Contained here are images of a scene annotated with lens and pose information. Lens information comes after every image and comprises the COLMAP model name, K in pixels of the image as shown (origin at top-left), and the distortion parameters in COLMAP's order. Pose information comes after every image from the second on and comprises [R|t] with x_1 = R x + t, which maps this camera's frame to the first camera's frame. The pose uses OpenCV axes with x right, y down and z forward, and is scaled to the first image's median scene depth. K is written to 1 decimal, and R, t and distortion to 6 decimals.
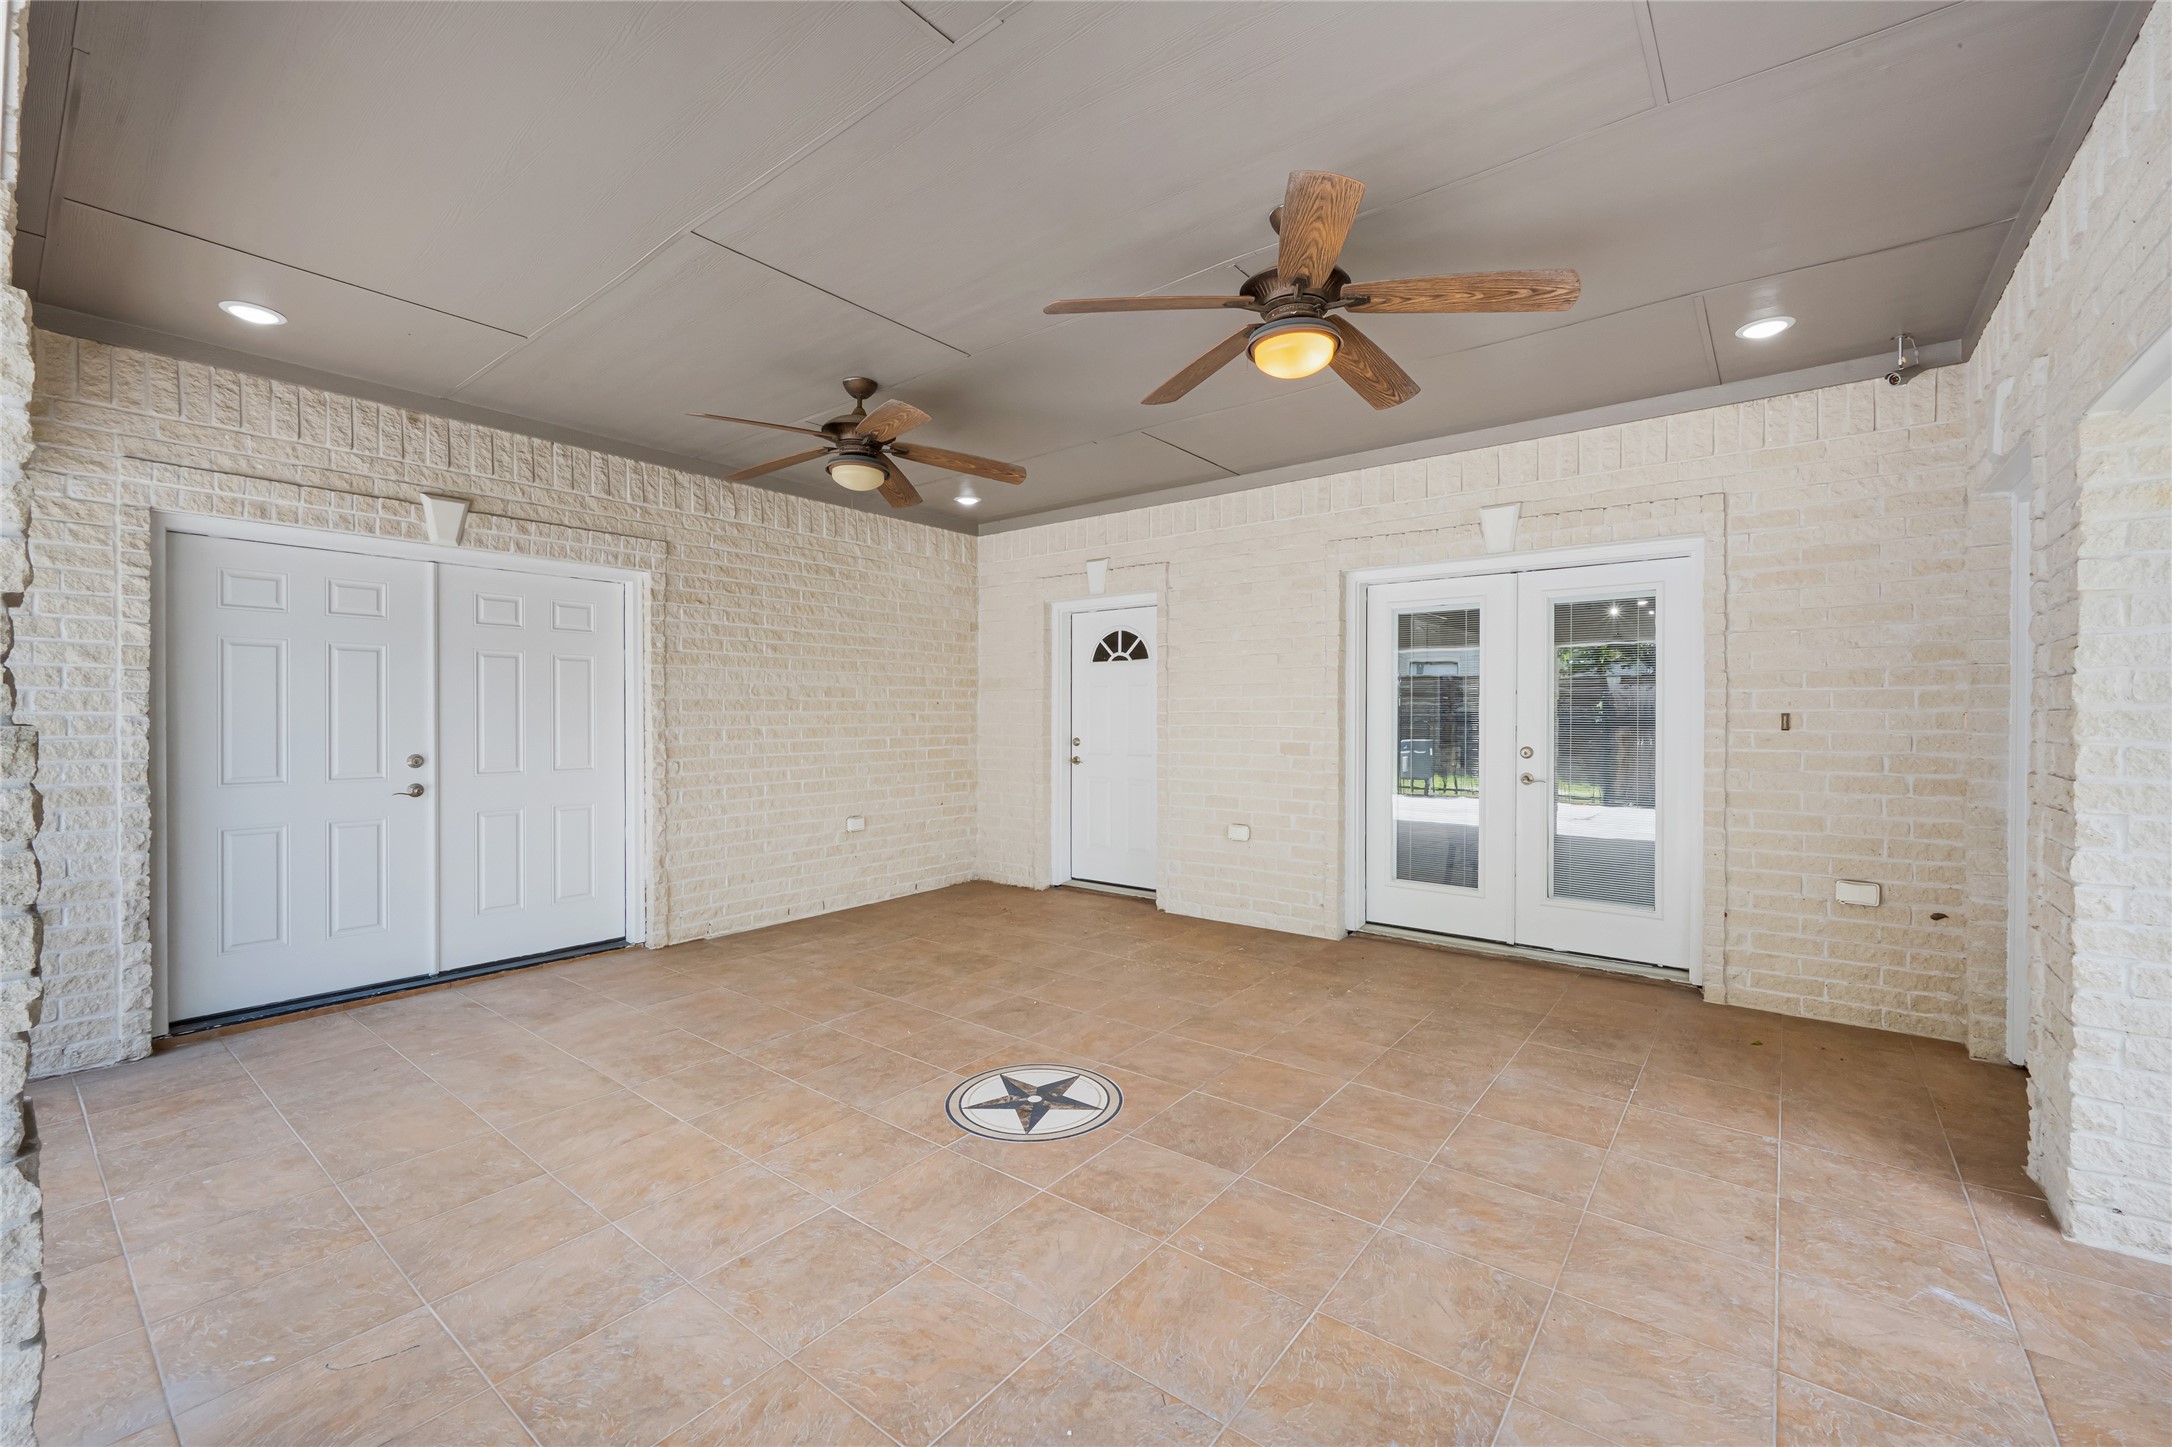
lens RADIAL K [[898.0, 0, 1076.2], [0, 898.0, 711.8], [0, 0, 1]] dist [0.001486, 0.000139]
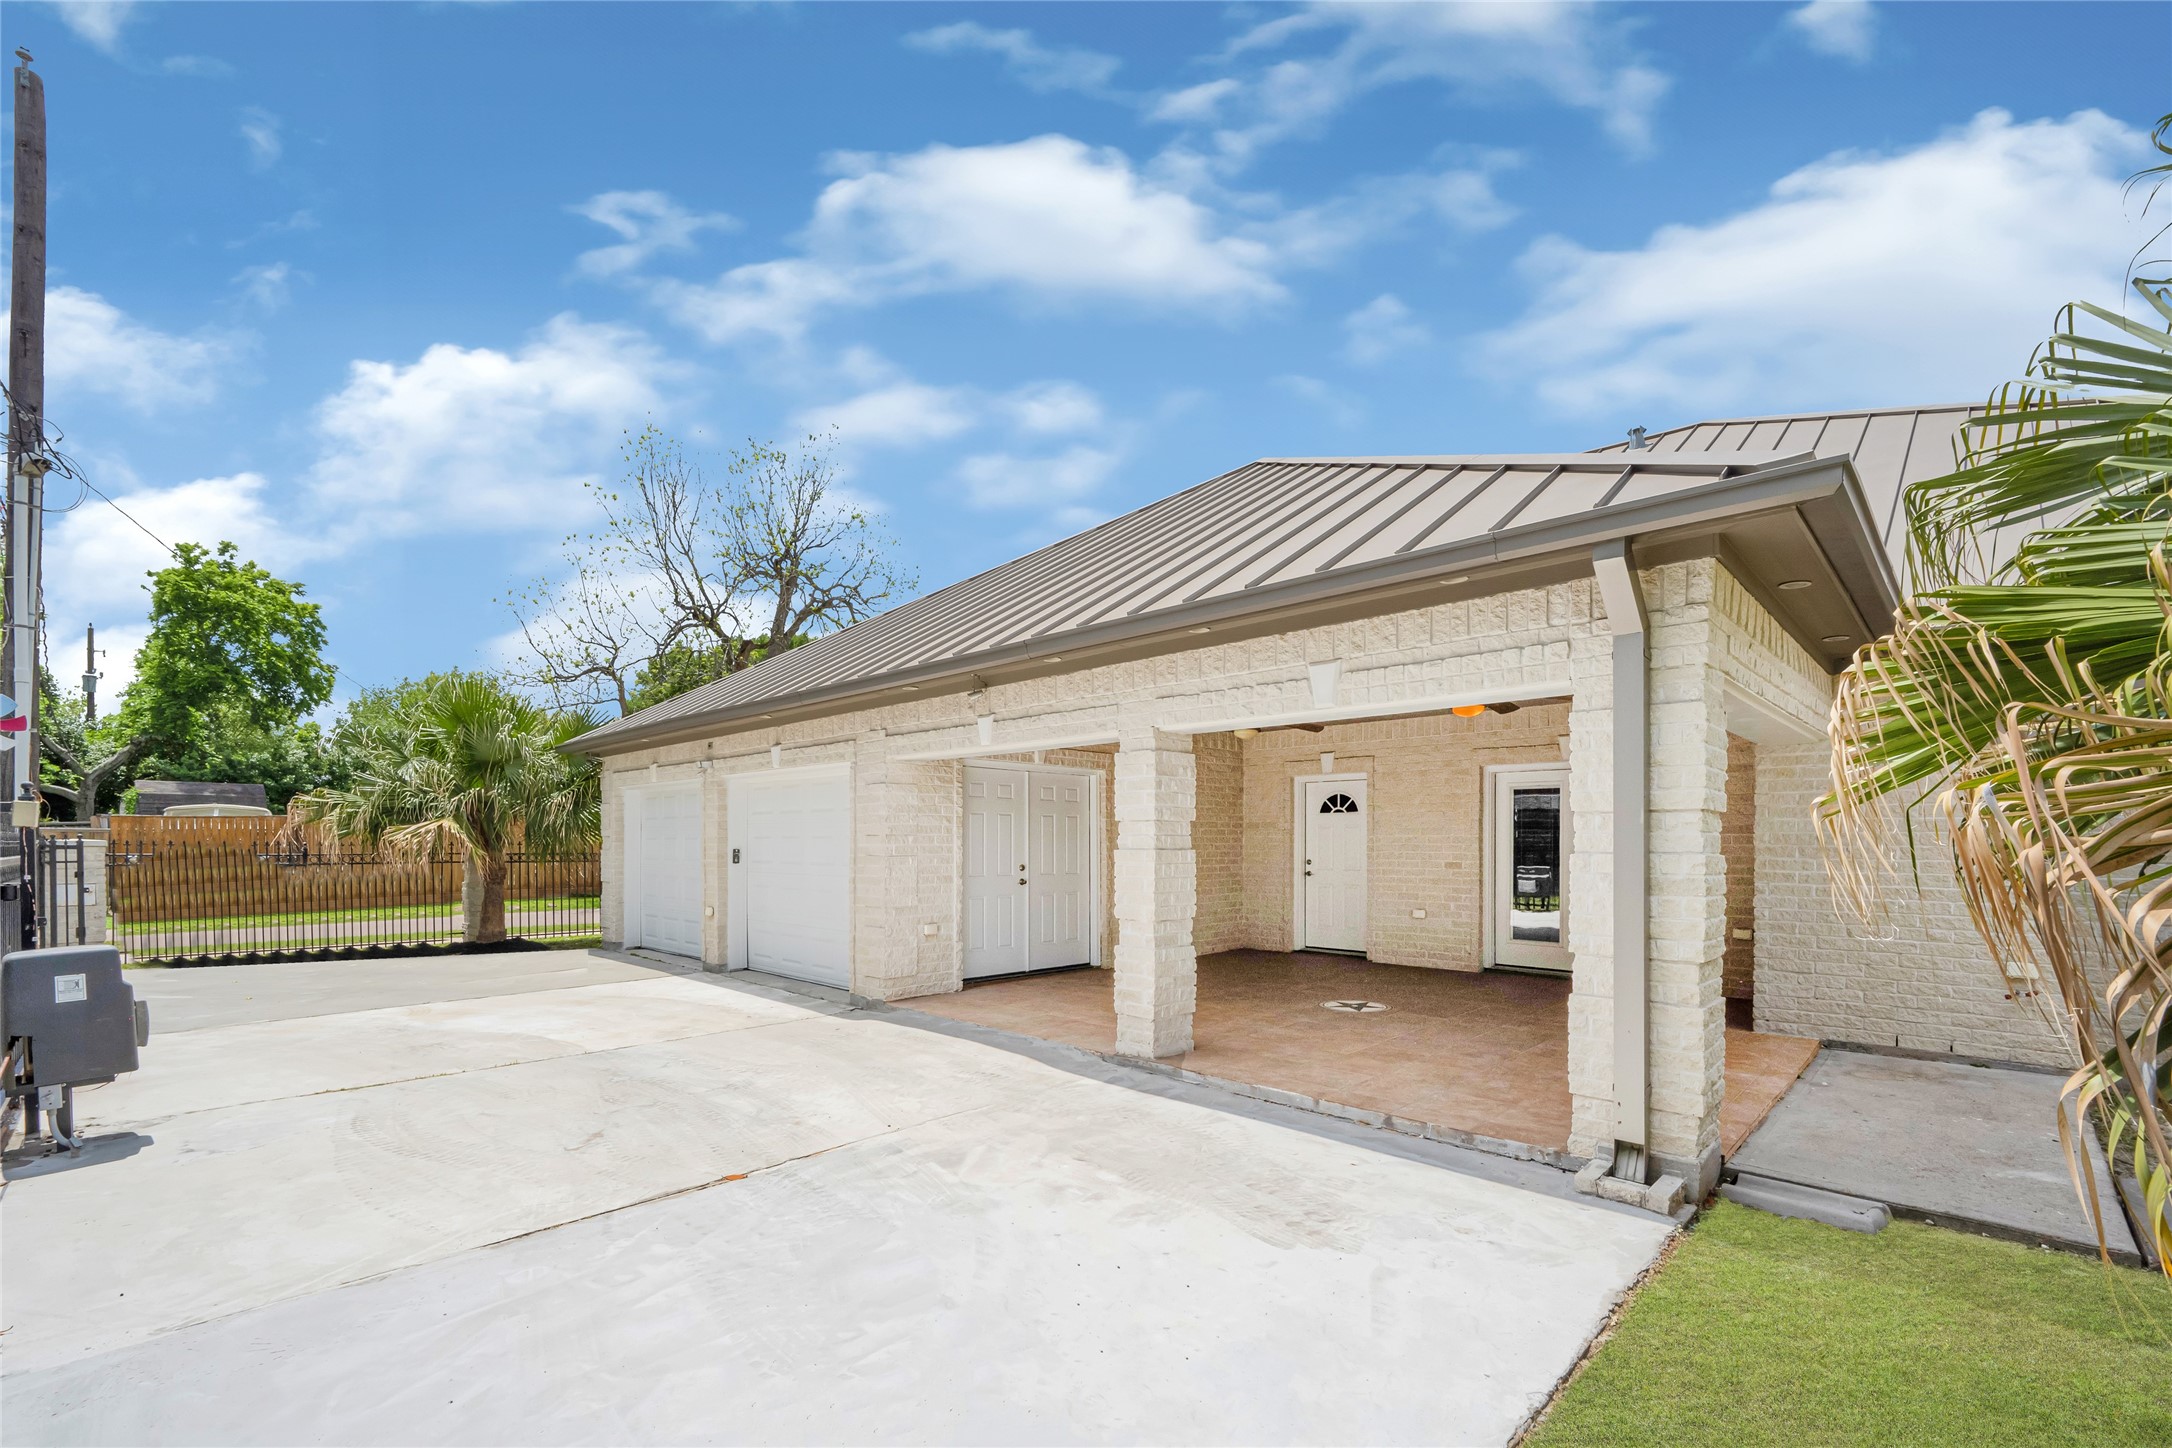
lens RADIAL K [[942.3, 0, 1094.1], [0, 942.3, 833.0], [0, 0, 1]] dist [-0.000445, 0.000035]
pose [[0.996365, 0.001265, -0.085176, -0.260820], [-0.001857, 0.999975, -0.006868, -0.007276], [0.085166, 0.007001, 0.996342, -0.781495]]
